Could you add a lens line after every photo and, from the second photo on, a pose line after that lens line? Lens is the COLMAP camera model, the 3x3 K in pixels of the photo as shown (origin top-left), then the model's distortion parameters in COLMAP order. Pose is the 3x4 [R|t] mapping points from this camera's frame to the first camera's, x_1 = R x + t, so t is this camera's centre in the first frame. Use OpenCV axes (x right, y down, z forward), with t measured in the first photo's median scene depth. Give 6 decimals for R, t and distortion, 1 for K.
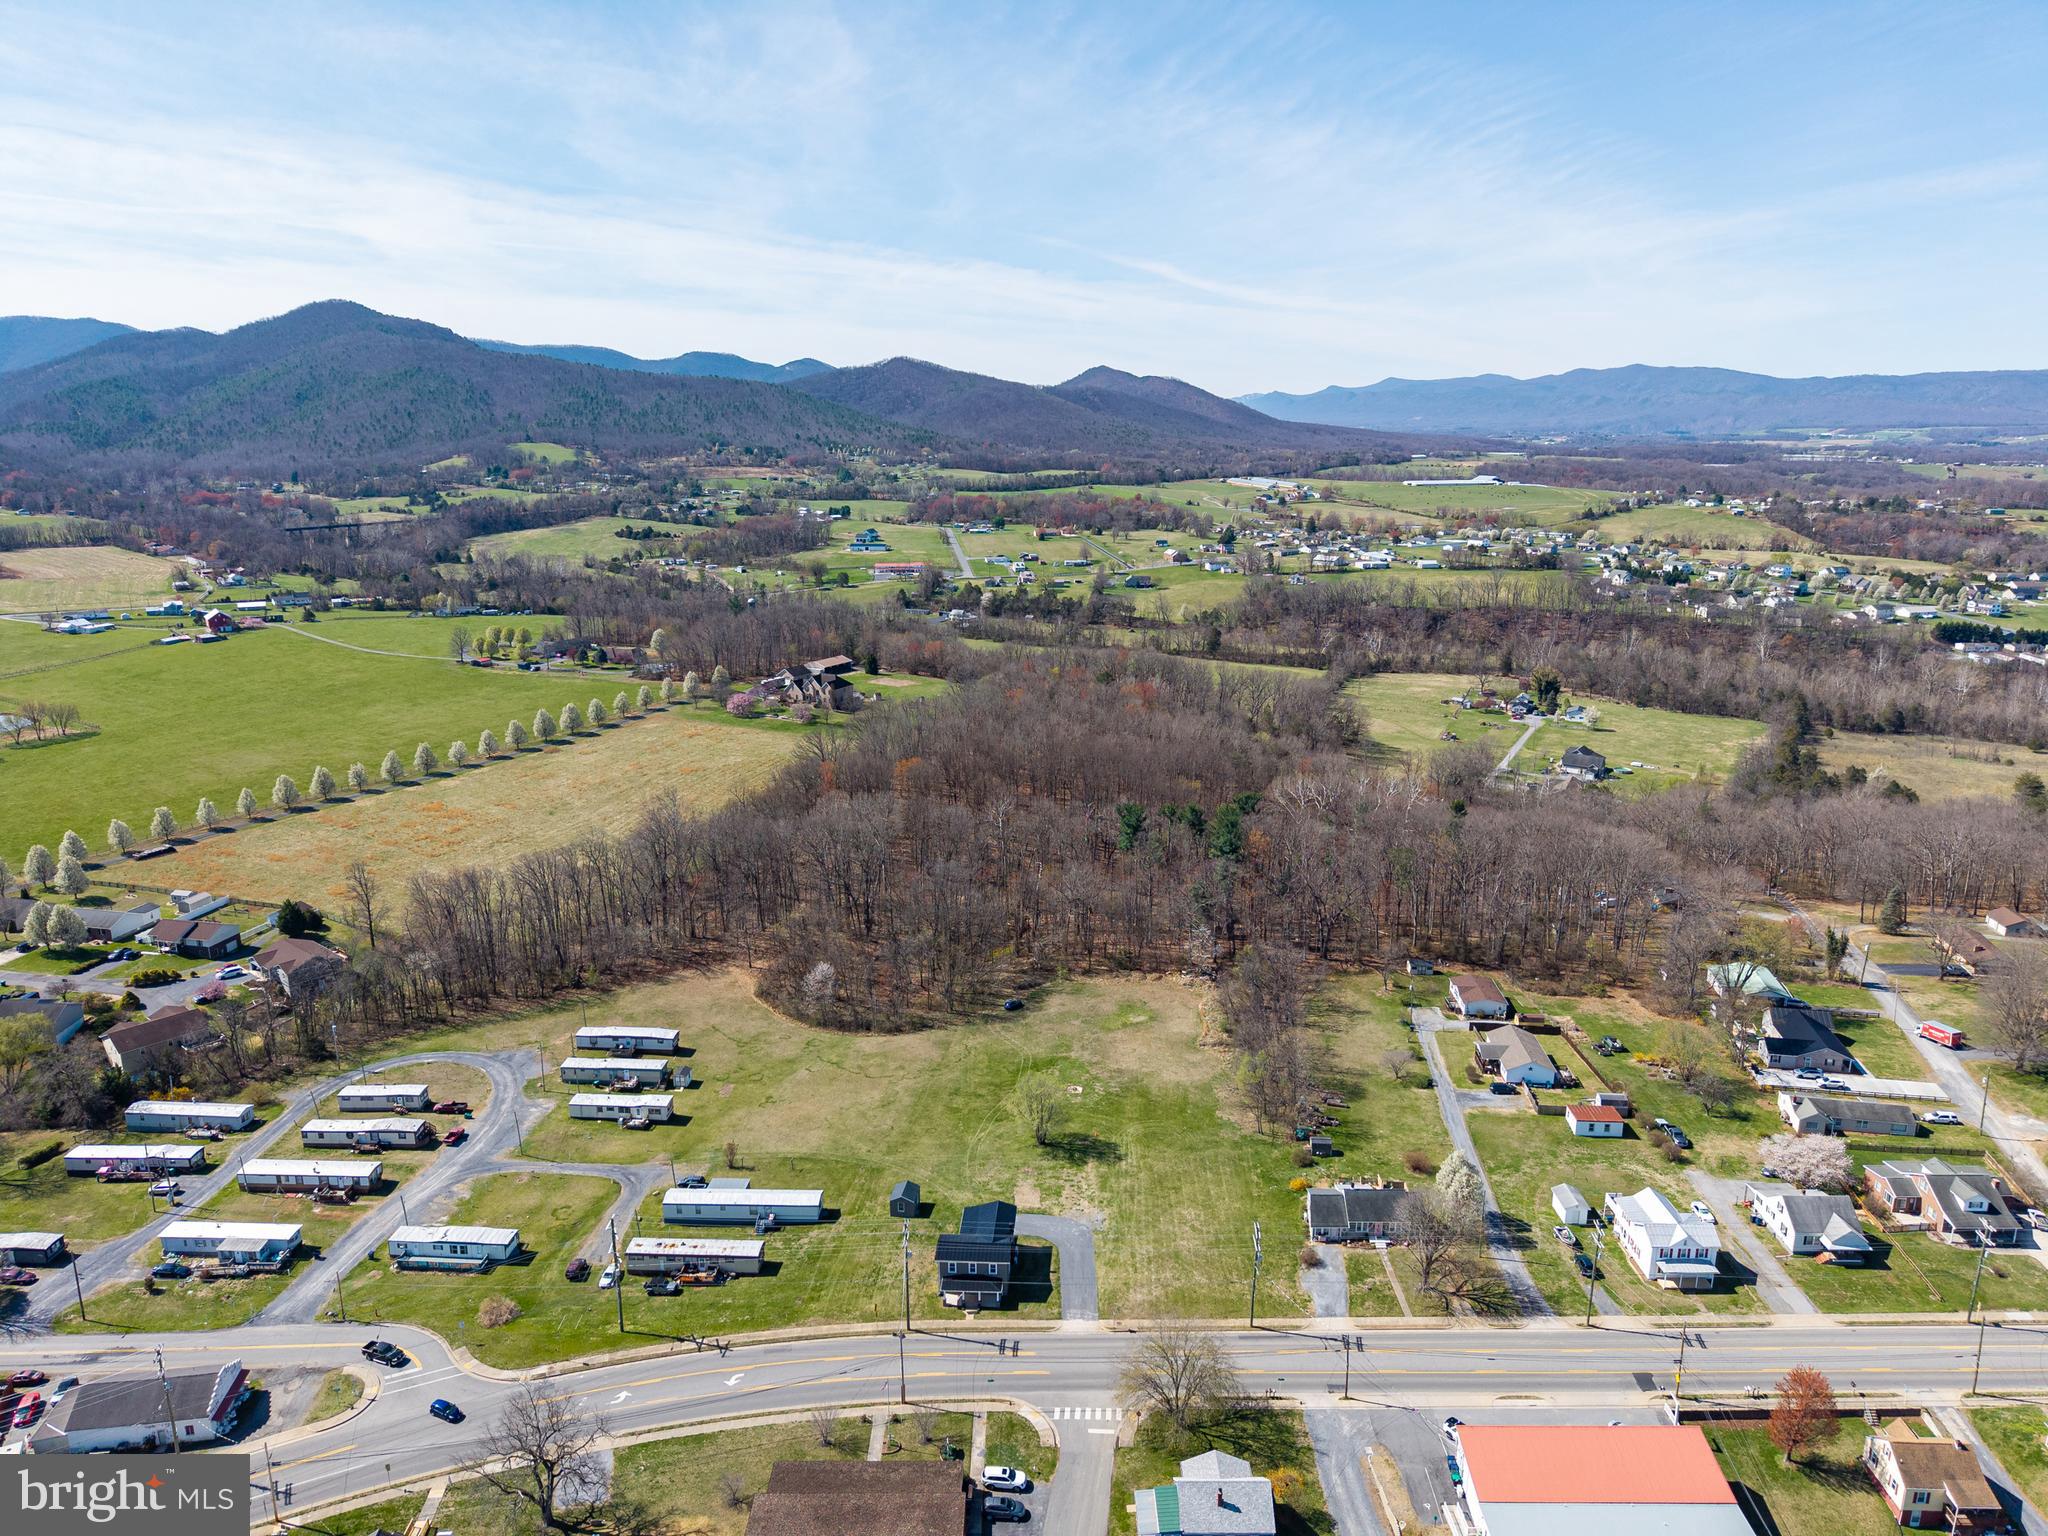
lens RADIAL K [[1369.2, 0, 1032.9], [0, 1369.2, 755.4], [0, 0, 1]] dist [0.043082, -0.056412]
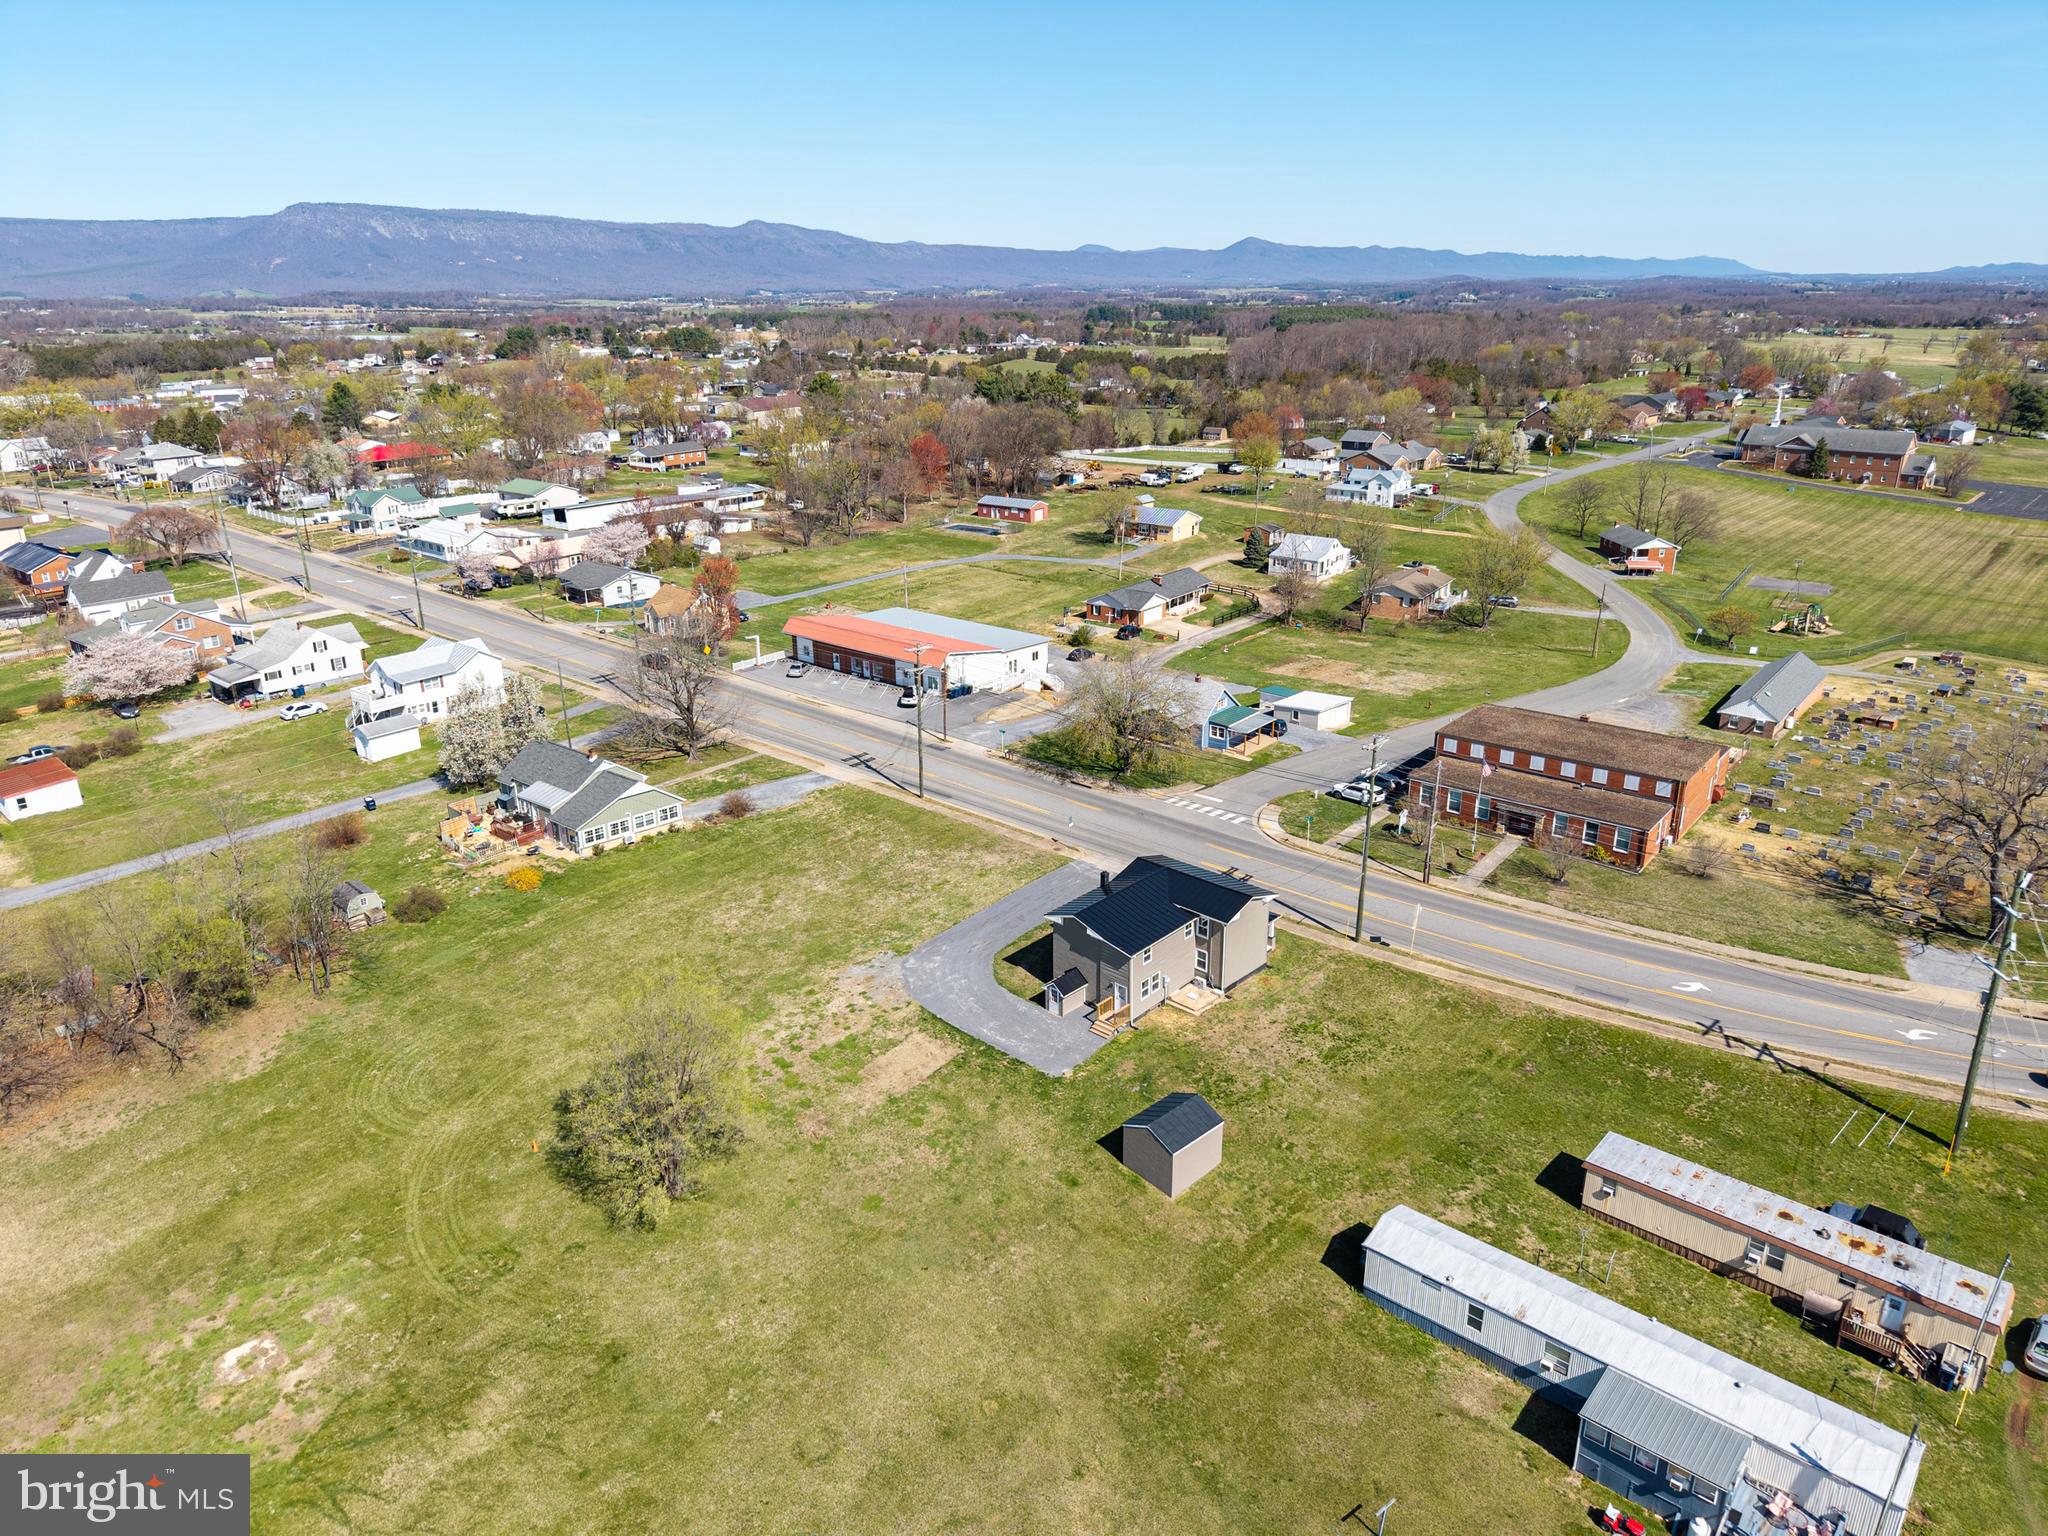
lens RADIAL K [[1369.2, 0, 1032.9], [0, 1369.2, 755.4], [0, 0, 1]] dist [0.043082, -0.056412]
pose [[-0.781174, -0.199437, 0.591602, -0.252552], [0.159365, 0.852511, 0.497824, 0.039393], [-0.603631, 0.483167, -0.634176, 1.160673]]
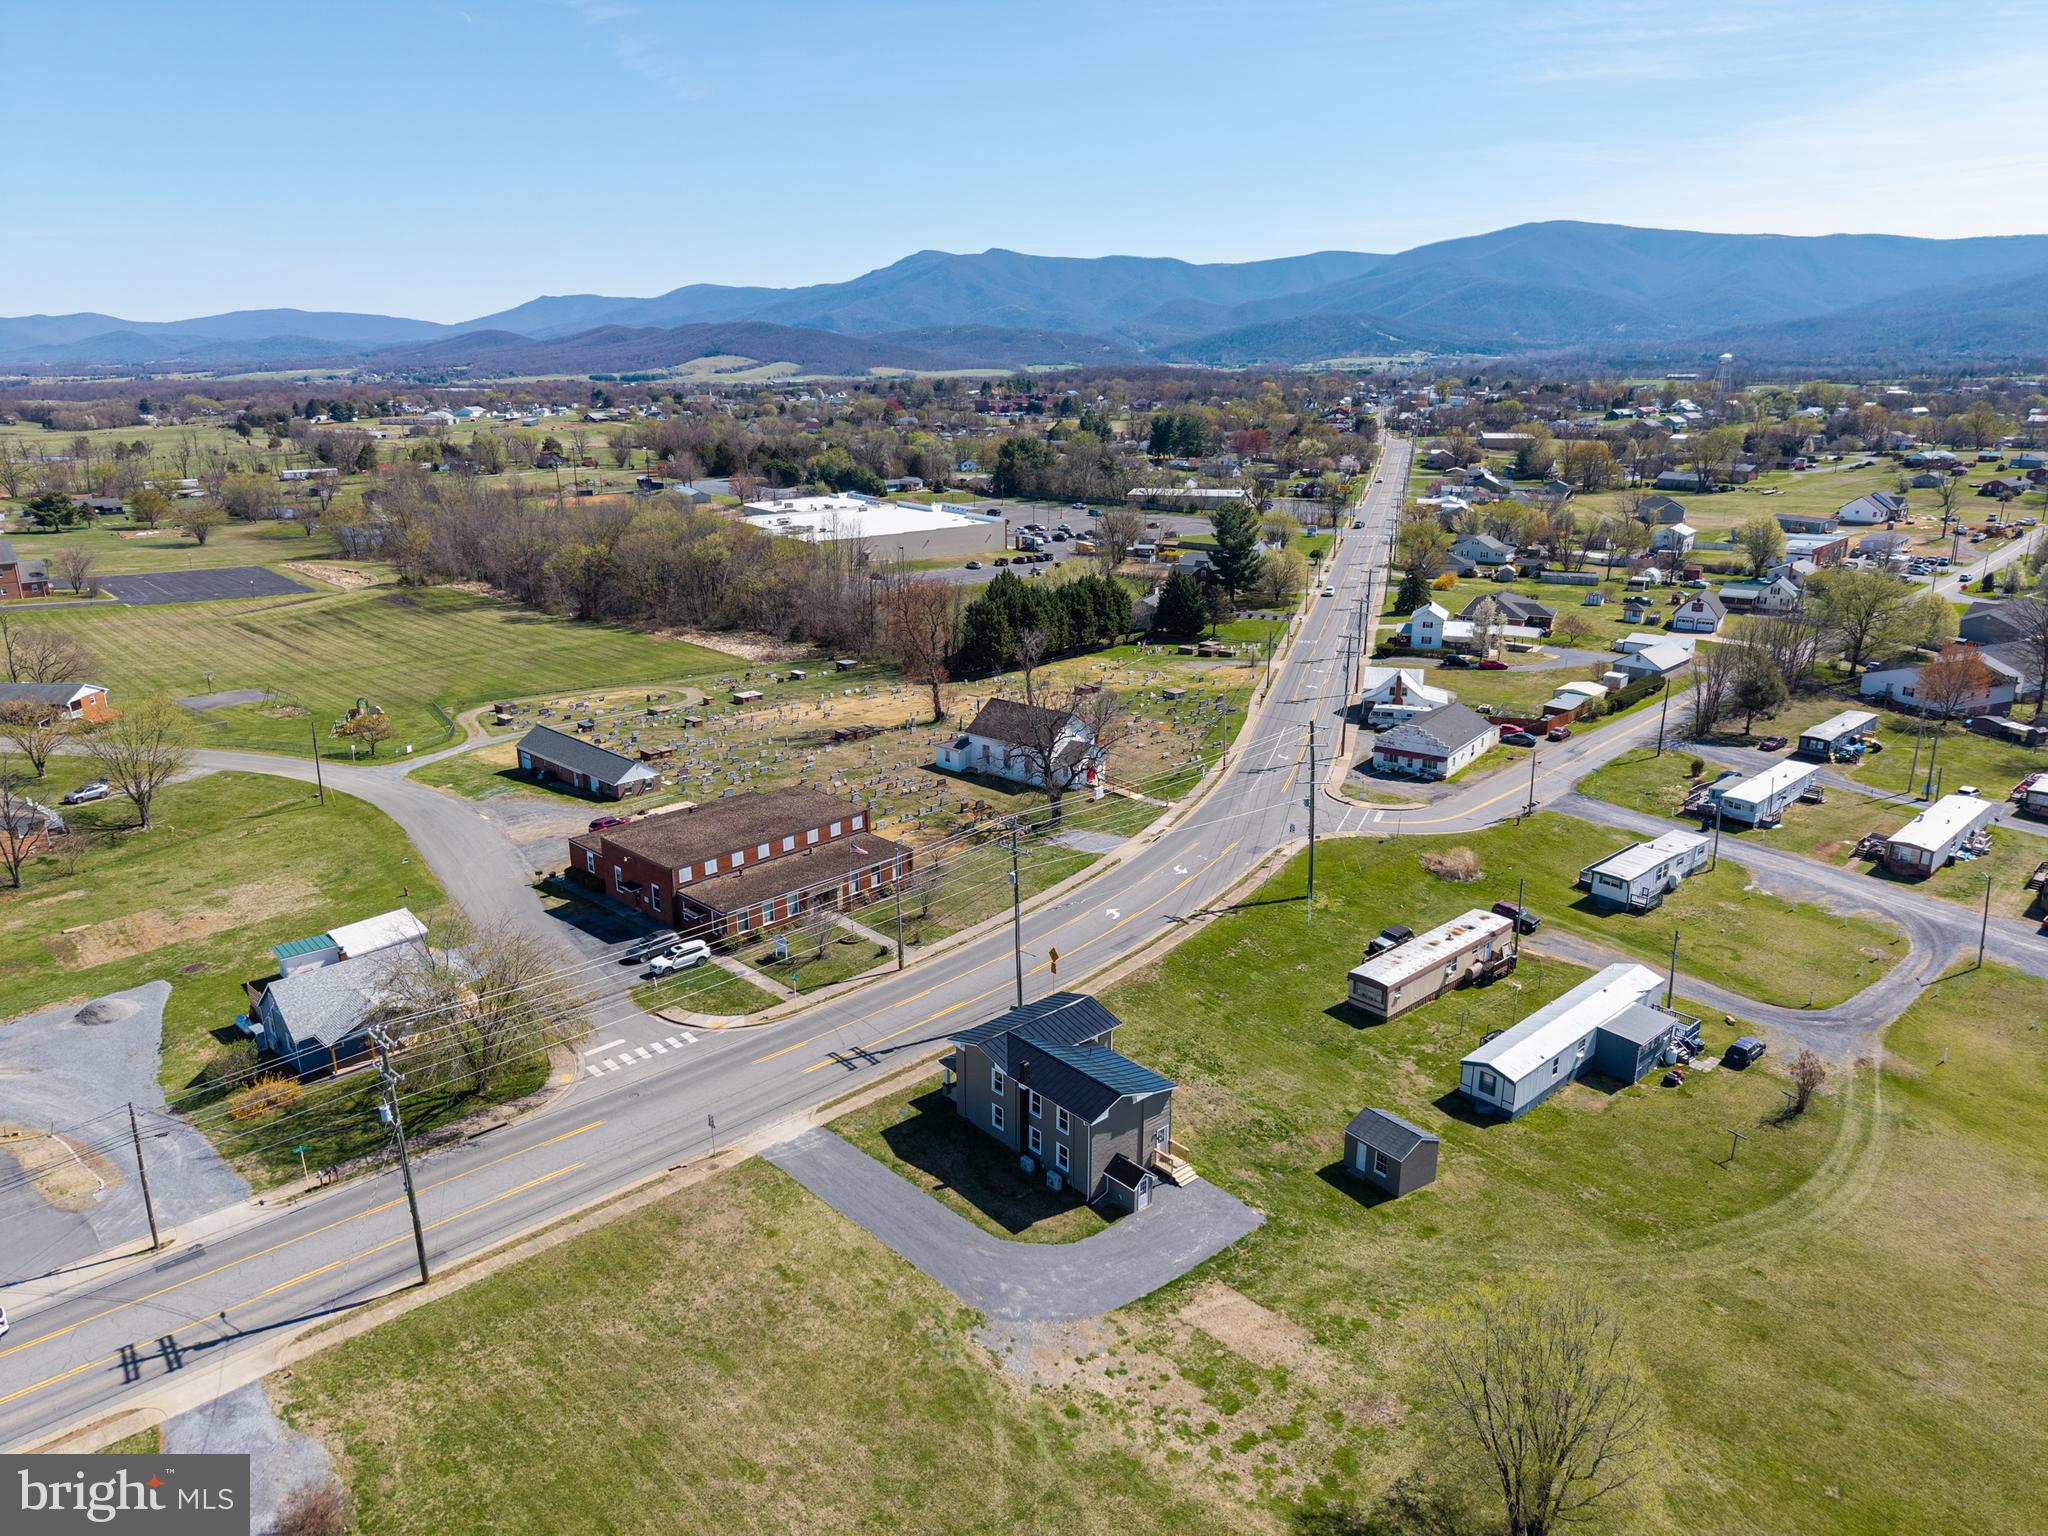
lens RADIAL K [[1375.4, 0, 1032.7], [0, 1375.4, 764.4], [0, 0, 1]] dist [0.005254, 0.000290]
pose [[-0.701714, 0.211405, -0.680372, 0.230305], [-0.166972, 0.879569, 0.445510, 0.052296], [0.692617, 0.426223, -0.581907, 1.071362]]
